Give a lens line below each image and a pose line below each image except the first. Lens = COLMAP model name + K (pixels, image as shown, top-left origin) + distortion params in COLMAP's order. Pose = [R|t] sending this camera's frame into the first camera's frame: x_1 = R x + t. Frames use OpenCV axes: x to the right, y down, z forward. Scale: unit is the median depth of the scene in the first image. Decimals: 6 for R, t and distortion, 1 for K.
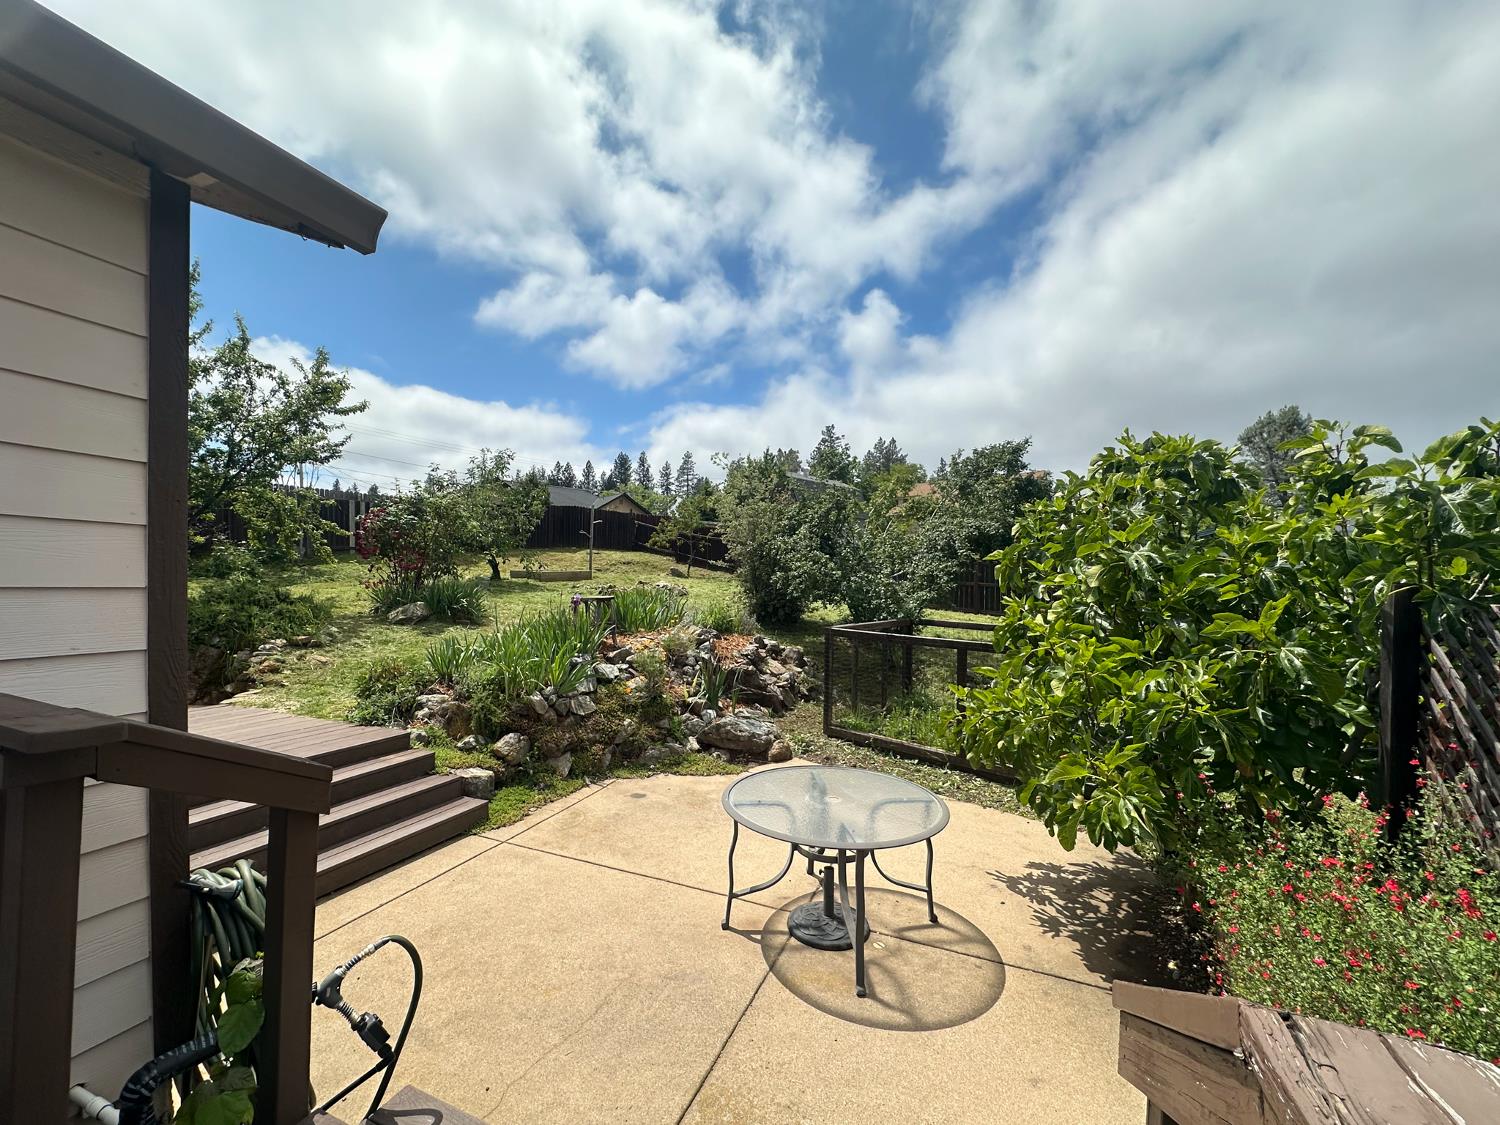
lens RADIAL K [[609.5, 0, 748.5], [0, 609.5, 586.5], [0, 0, 1]] dist [-0.003747, -0.000162]
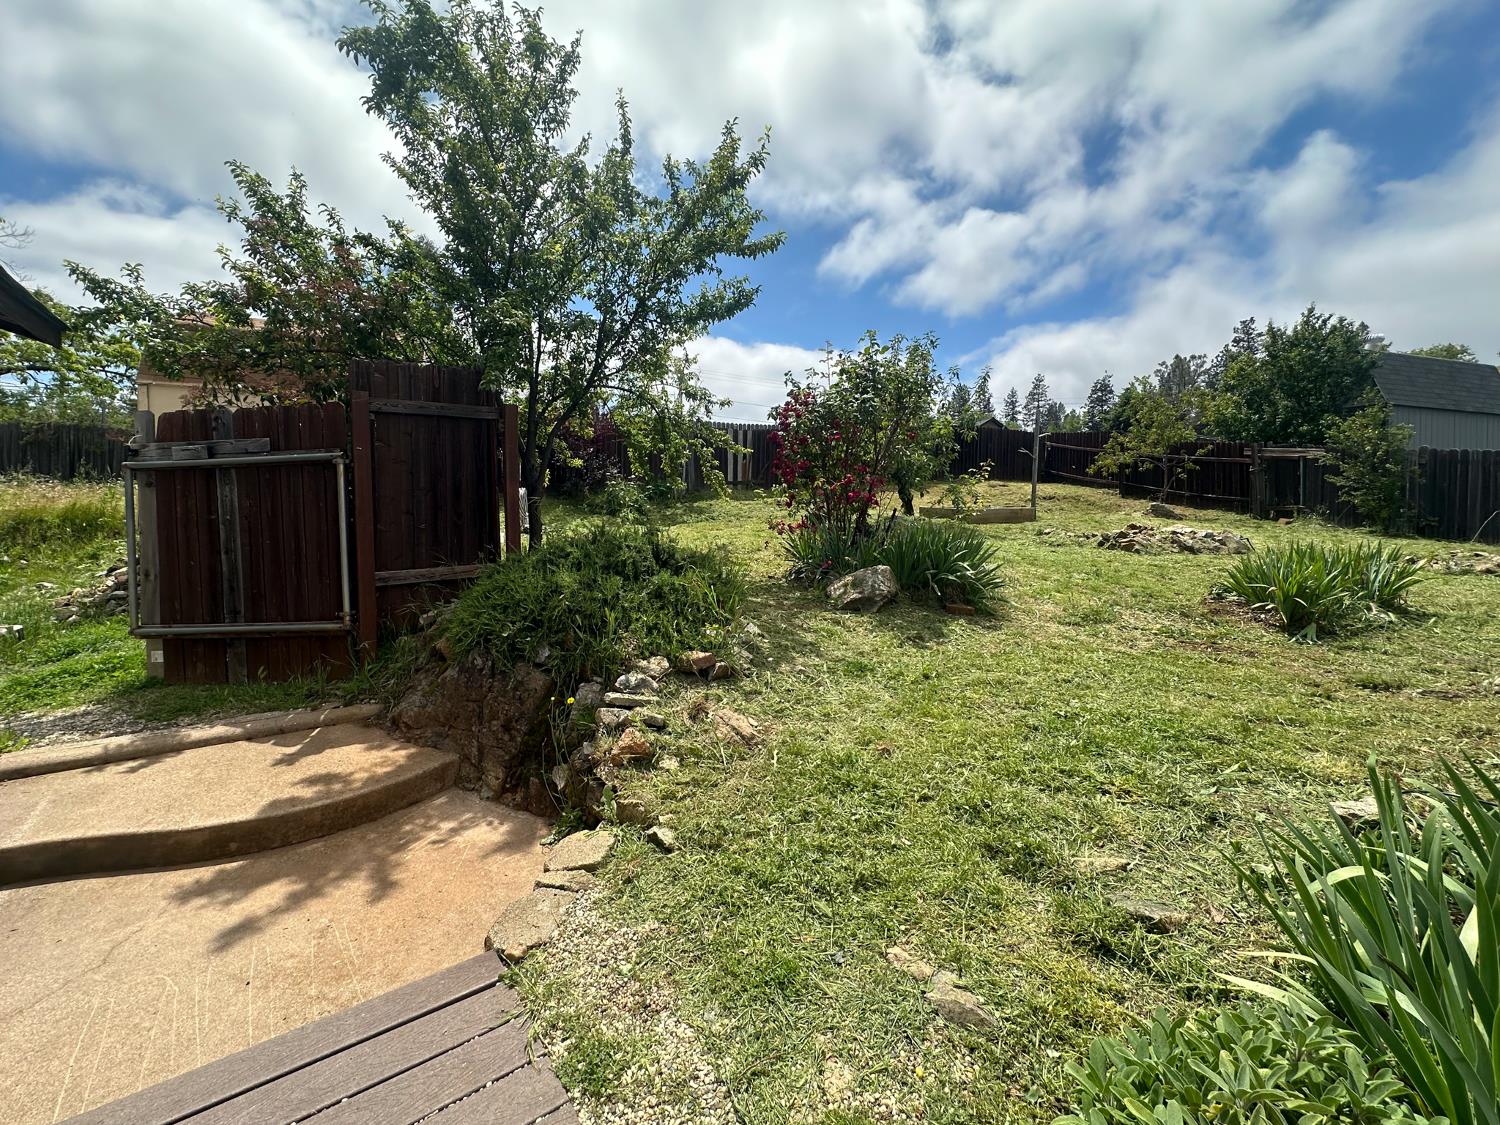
lens RADIAL K [[630.1, 0, 750.7], [0, 630.1, 521.0], [0, 0, 1]] dist [0.000813, 0.000122]
pose [[0.866804, 0.010125, -0.498546, -0.558403], [-0.014268, 0.999888, -0.004502, -0.011496], [0.498445, 0.011015, 0.866852, 0.732791]]
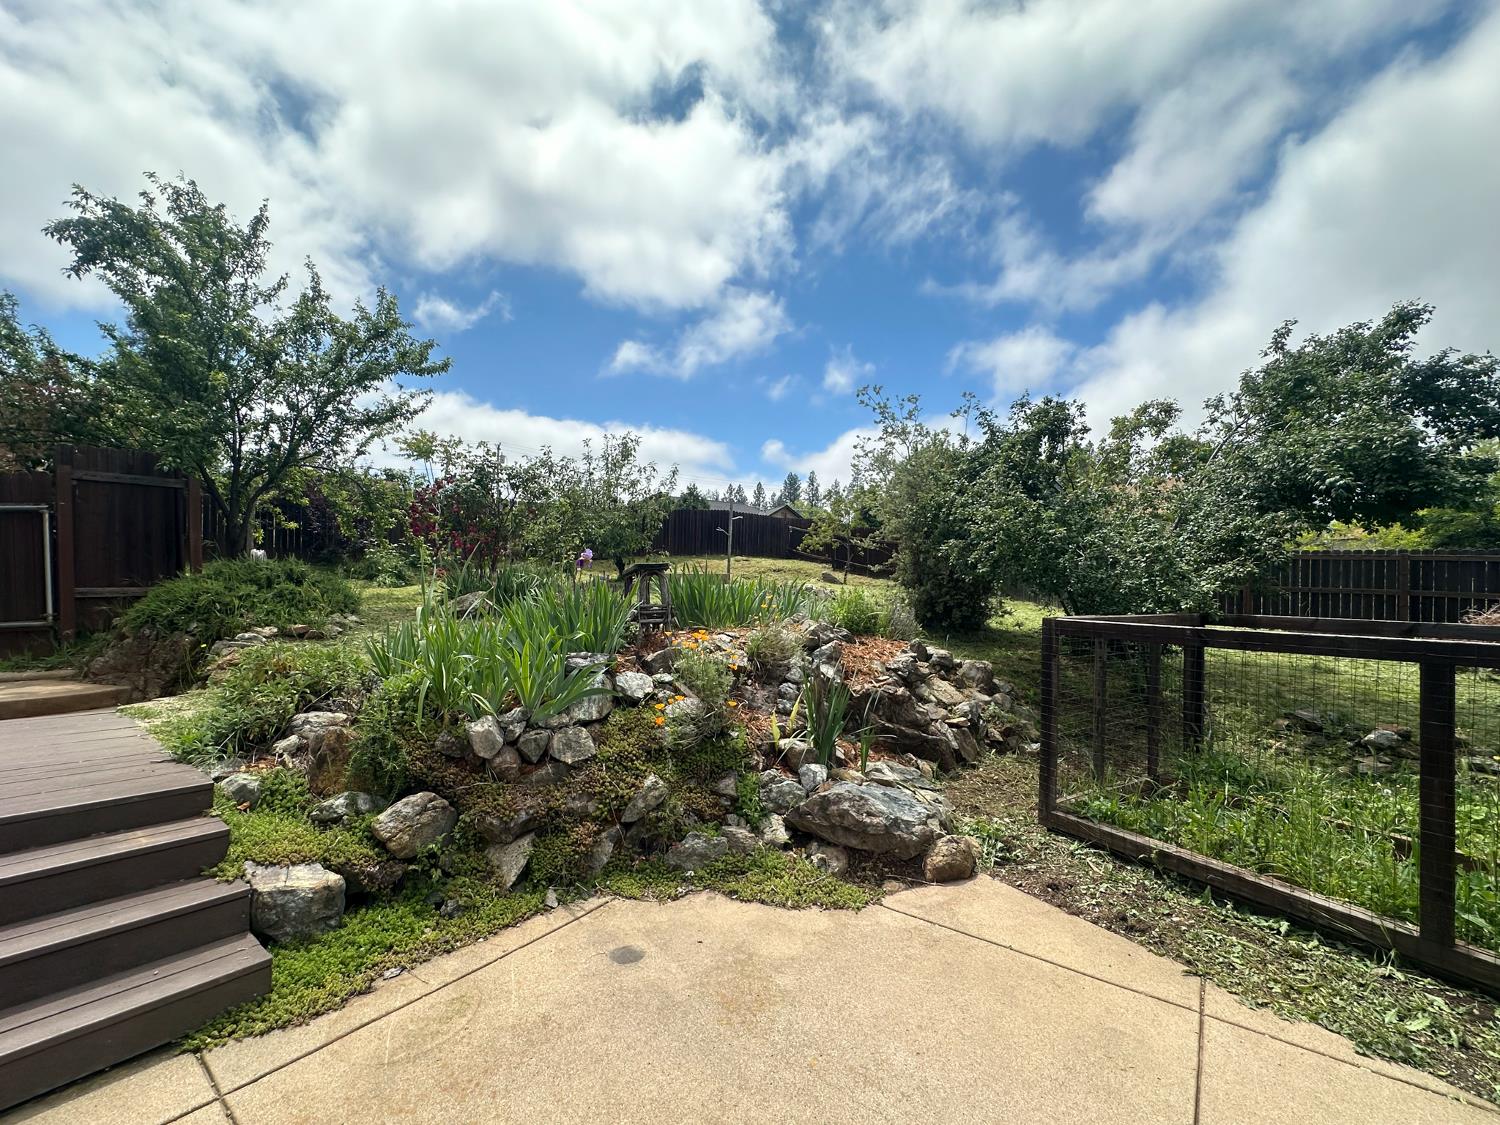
lens RADIAL K [[622.9, 0, 759.3], [0, 622.9, 590.7], [0, 0, 1]] dist [0.000046, 0.000031]
pose [[0.967606, 0.002251, -0.252454, 0.027646], [-0.008913, 0.999642, -0.025246, 0.062883], [0.252306, 0.026679, 0.967280, 0.450788]]
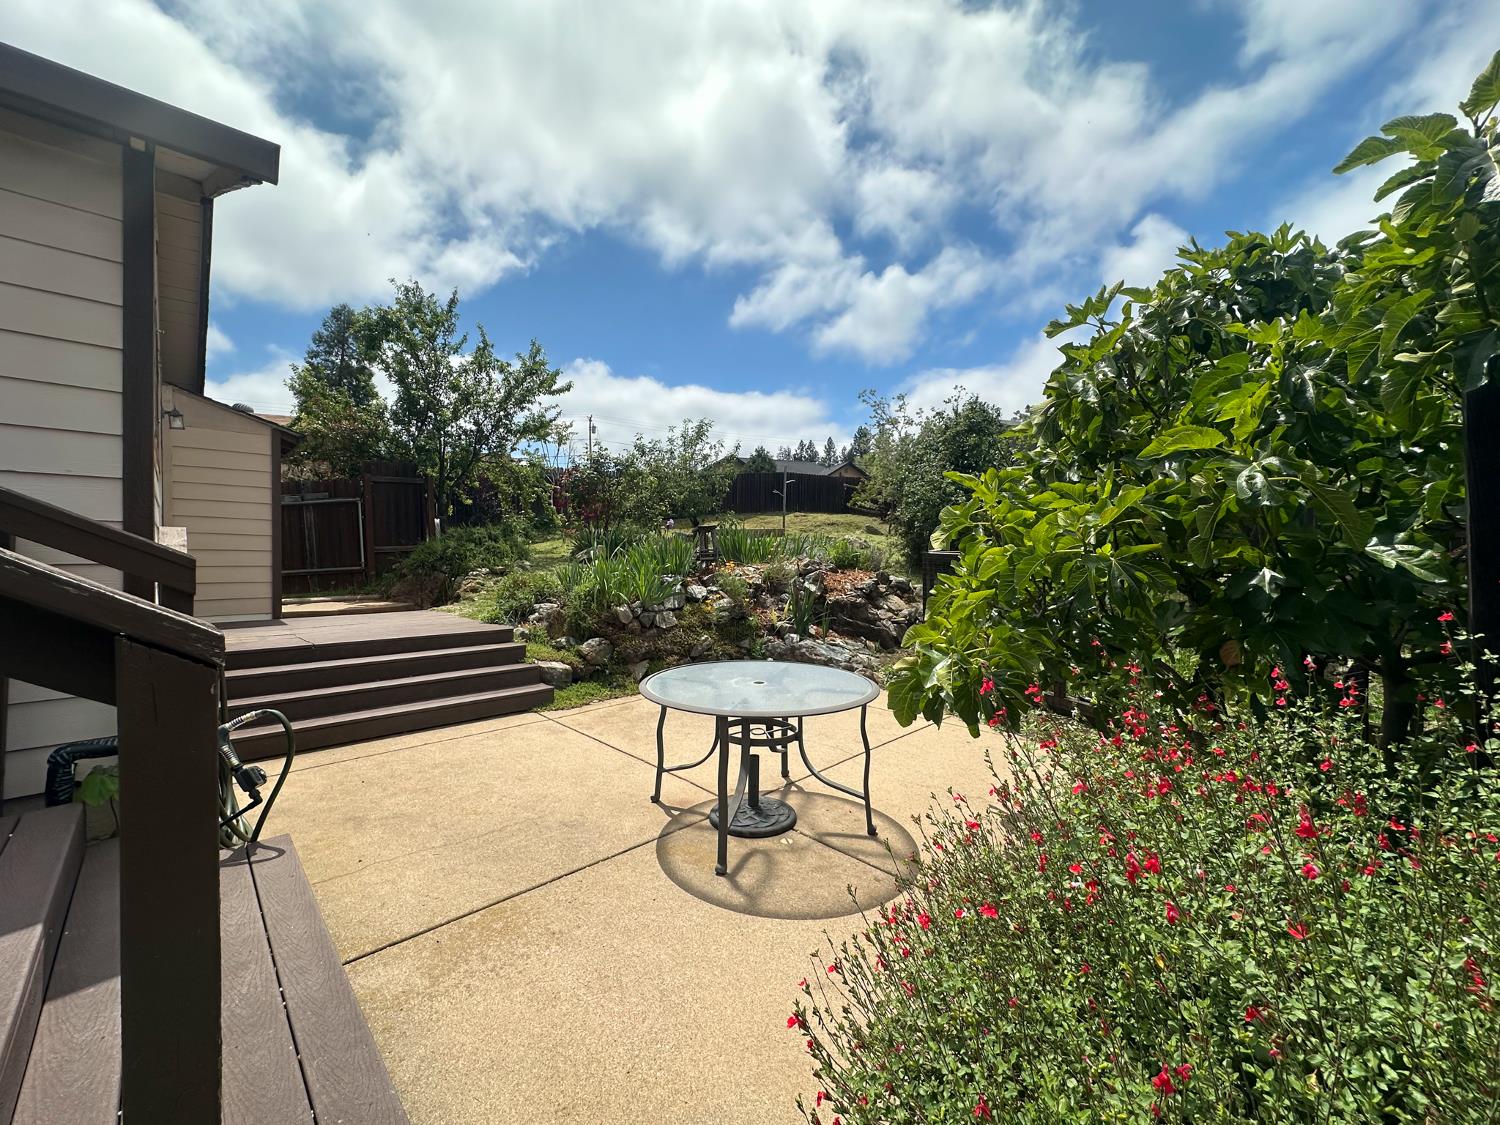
lens RADIAL K [[599.1, 0, 746.9], [0, 599.1, 549.3], [0, 0, 1]] dist [-0.009017, -0.000017]
pose [[0.922489, -0.011243, -0.385859, 0.245040], [0.005868, 0.999869, -0.015104, 0.079024], [0.385978, 0.011669, 0.922434, 0.068960]]
